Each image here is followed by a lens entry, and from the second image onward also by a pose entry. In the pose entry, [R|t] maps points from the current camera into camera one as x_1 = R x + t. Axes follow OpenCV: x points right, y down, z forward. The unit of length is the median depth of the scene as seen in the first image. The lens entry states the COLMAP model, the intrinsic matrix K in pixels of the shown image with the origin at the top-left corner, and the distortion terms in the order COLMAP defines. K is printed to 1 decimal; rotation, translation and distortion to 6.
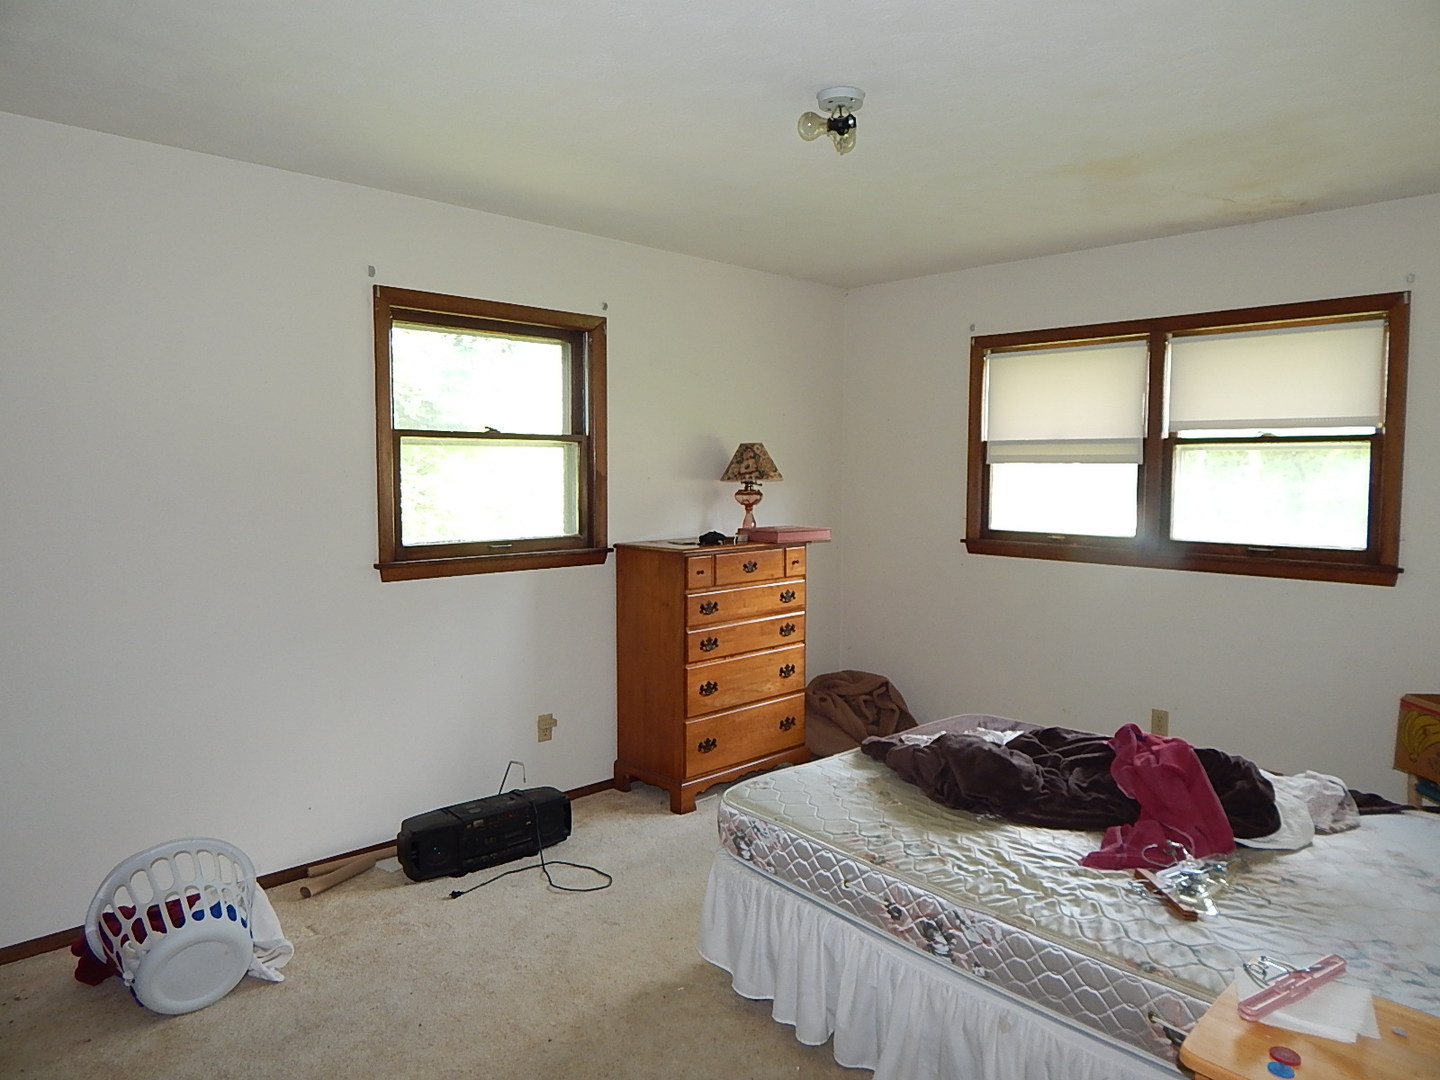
lens RADIAL K [[950.3, 0, 720.0], [0, 950.3, 540.0], [0, 0, 1]] dist [0.002462, 0.001077]
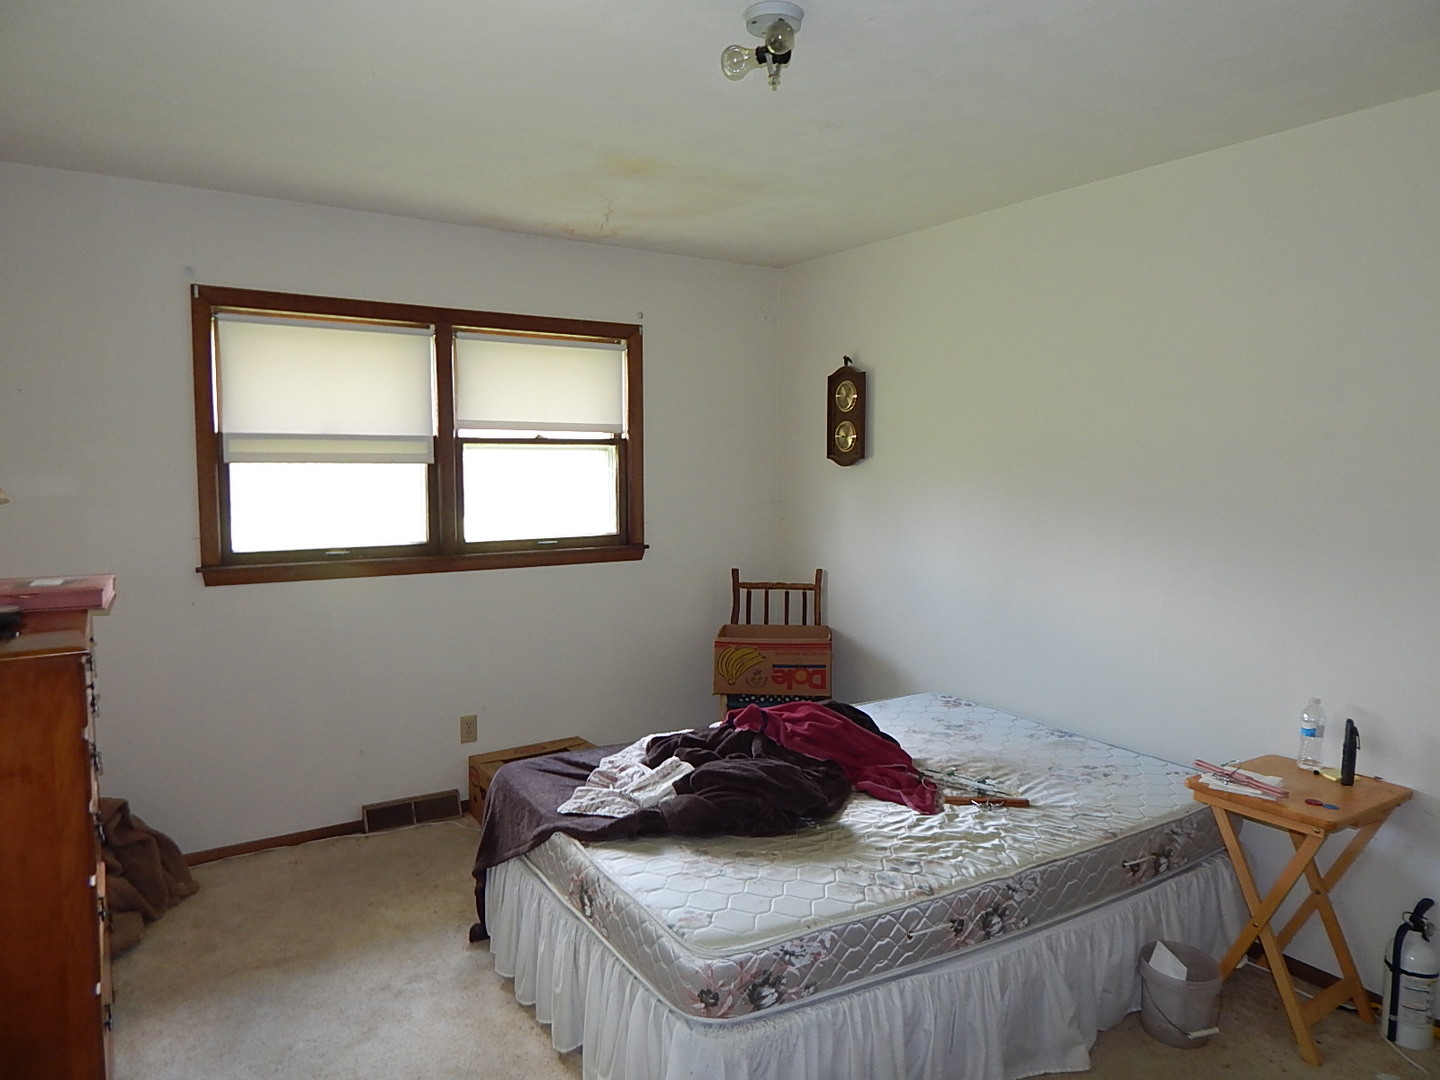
lens RADIAL K [[950.3, 0, 720.0], [0, 950.3, 540.0], [0, 0, 1]] dist [0.002462, 0.001077]
pose [[0.187569, -0.090000, 0.978120, -0.517486], [0.070335, 0.994468, 0.078016, -0.070254], [-0.979730, 0.054163, 0.192861, 0.661170]]
